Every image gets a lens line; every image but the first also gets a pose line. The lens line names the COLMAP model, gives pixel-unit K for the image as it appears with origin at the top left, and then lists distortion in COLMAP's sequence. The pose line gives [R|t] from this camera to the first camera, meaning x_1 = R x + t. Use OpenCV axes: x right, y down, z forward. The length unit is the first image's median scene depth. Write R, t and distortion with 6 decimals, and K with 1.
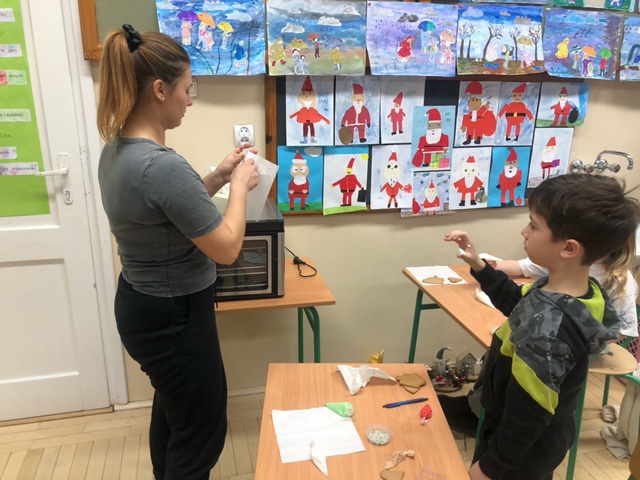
lens RADIAL K [[536.3, 0, 319.3], [0, 536.3, 240.9], [0, 0, 1]] dist [0.030849, -0.003326]
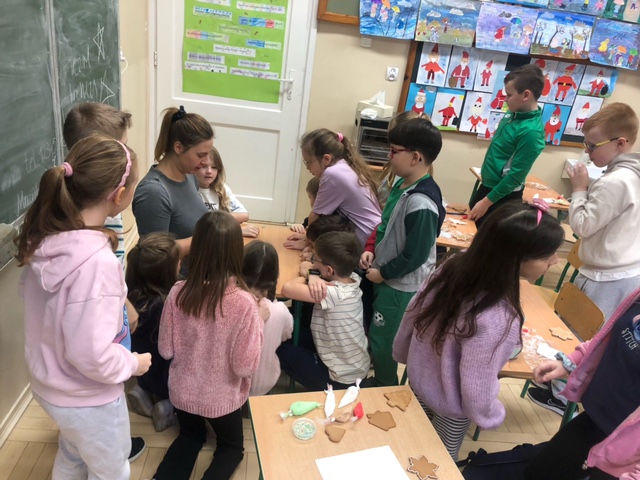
lens RADIAL K [[536.3, 0, 322.3], [0, 536.3, 242.5], [0, 0, 1]] dist [0.030849, -0.003326]
pose [[0.976405, 0.179116, -0.120628, -0.053939], [-0.165398, 0.979435, 0.115541, 0.161549], [0.138843, -0.092863, 0.985951, -0.737055]]
